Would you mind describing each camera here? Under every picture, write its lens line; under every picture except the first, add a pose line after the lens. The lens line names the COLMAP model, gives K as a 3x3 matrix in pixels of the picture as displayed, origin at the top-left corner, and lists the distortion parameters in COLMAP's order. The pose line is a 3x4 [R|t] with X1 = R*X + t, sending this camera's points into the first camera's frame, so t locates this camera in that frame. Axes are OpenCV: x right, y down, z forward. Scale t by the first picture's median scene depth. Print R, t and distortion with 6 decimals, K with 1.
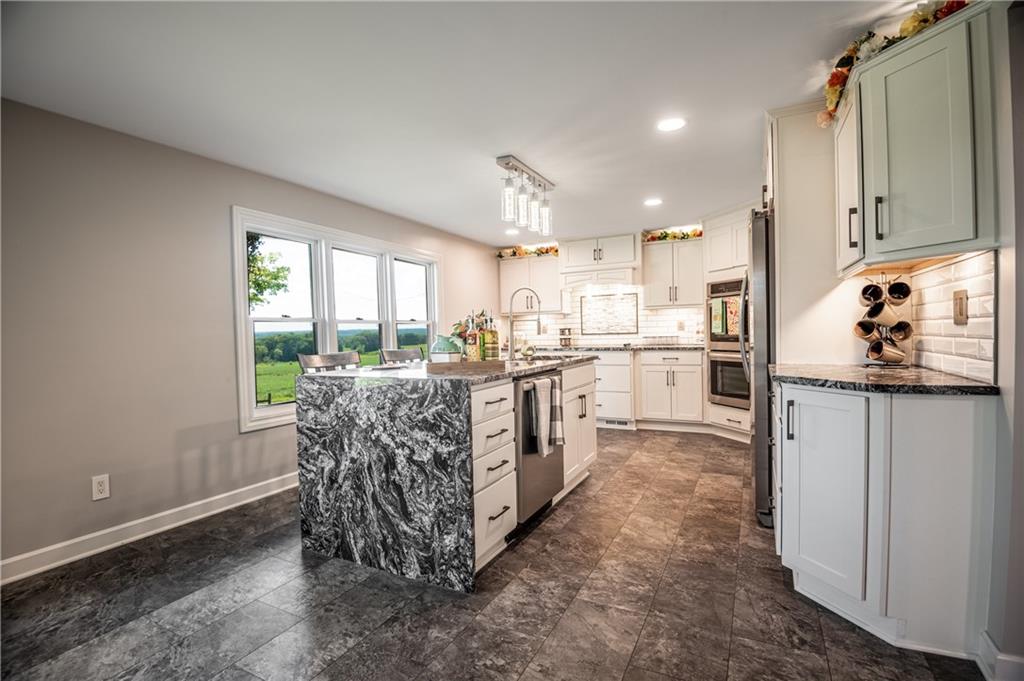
lens RADIAL K [[475.1, 0, 510.5], [0, 475.1, 343.8], [0, 0, 1]] dist [-0.021401, -0.006785]
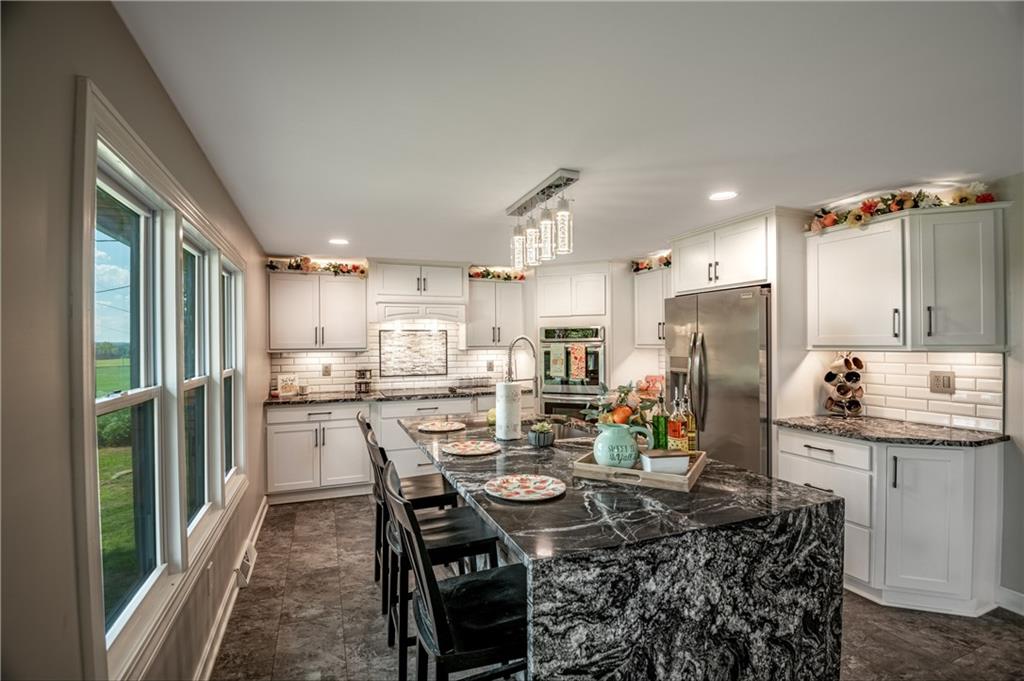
lens RADIAL K [[475.1, 0, 512.4], [0, 475.1, 346.0], [0, 0, 1]] dist [-0.021401, -0.006785]
pose [[0.659394, 0.012631, 0.751691, -0.842480], [0.011588, 0.999569, -0.026962, -0.126949], [-0.751708, 0.026489, 0.658964, 0.768041]]
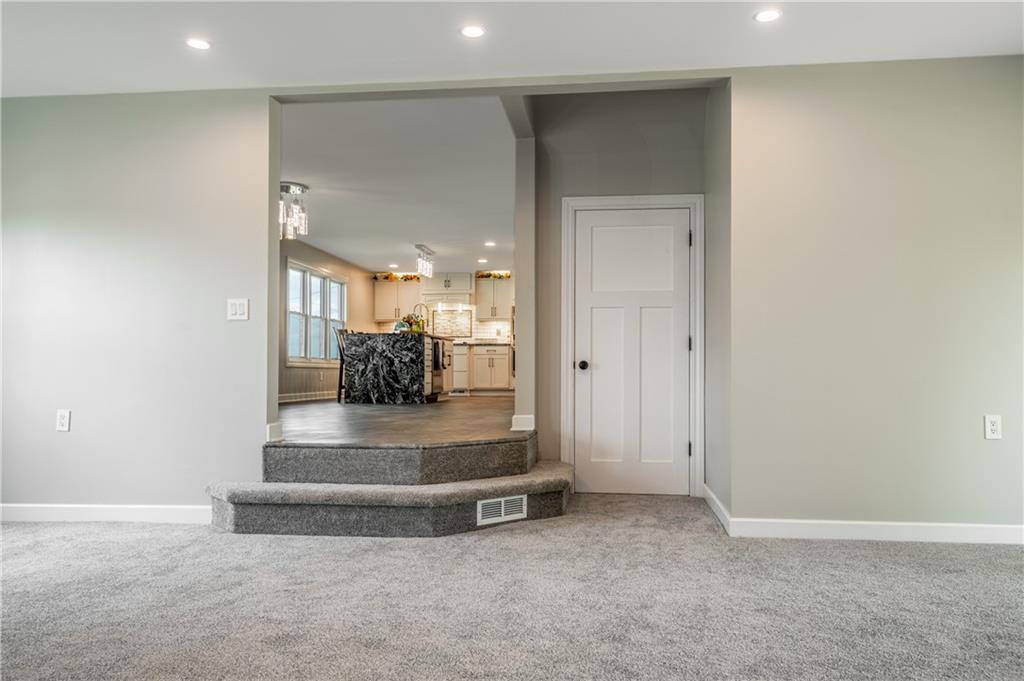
lens RADIAL K [[753.5, 0, 541.2], [0, 753.5, 360.3], [0, 0, 1]] dist [0.006961, -0.000893]
pose [[0.930934, 0.028541, 0.364071, -0.997098], [-0.012823, 0.998881, -0.045516, 0.400411], [-0.364963, 0.037704, 0.930258, -3.301022]]
